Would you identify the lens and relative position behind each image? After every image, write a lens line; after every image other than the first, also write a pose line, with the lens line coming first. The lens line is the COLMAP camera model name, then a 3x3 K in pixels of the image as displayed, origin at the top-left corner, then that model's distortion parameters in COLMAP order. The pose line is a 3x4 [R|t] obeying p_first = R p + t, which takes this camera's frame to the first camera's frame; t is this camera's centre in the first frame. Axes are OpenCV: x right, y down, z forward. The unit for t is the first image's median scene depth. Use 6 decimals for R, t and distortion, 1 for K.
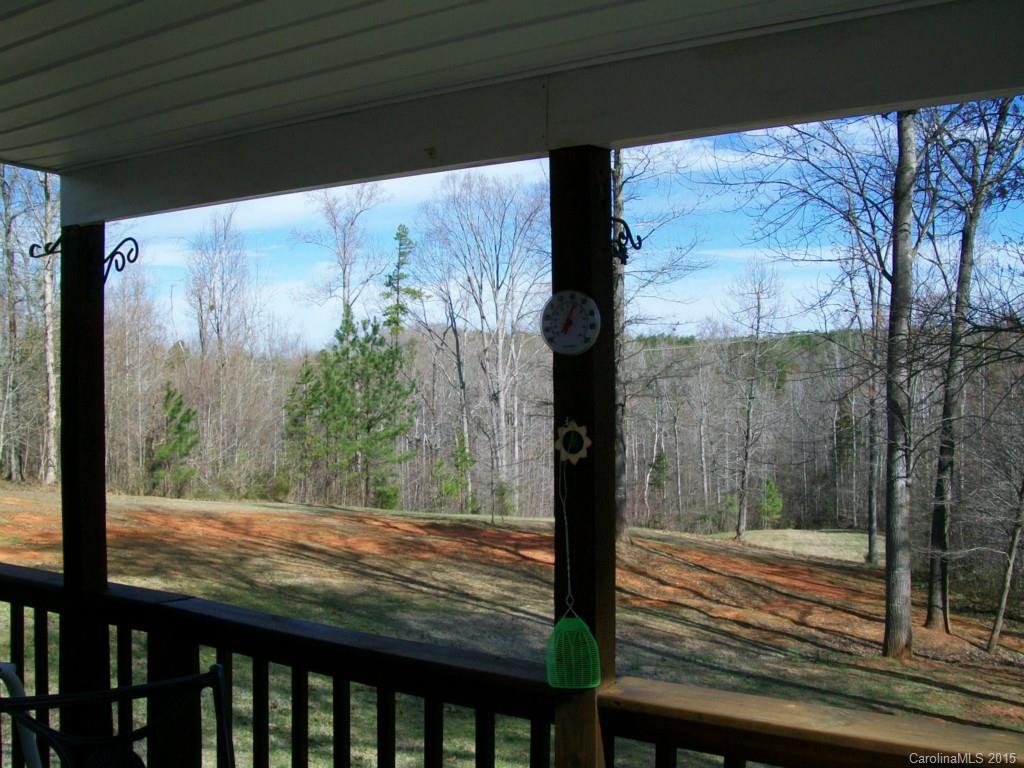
lens RADIAL K [[1104.0, 0, 518.4], [0, 1104.0, 382.5], [0, 0, 1]] dist [-0.184848, 0.162443]
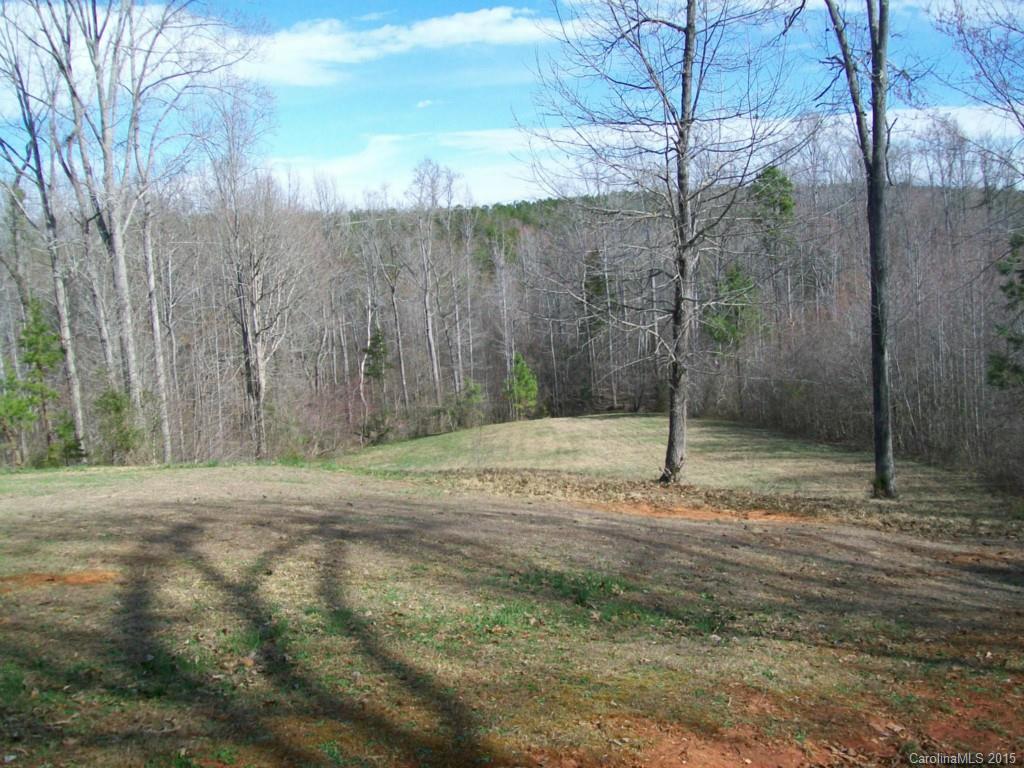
lens RADIAL K [[1104.0, 0, 518.4], [0, 1104.0, 382.5], [0, 0, 1]] dist [-0.184848, 0.162443]
pose [[0.960769, -0.081247, 0.265183, 0.015971], [0.054958, 0.992942, 0.105102, 0.022707], [-0.271851, -0.086405, 0.958453, 0.229451]]
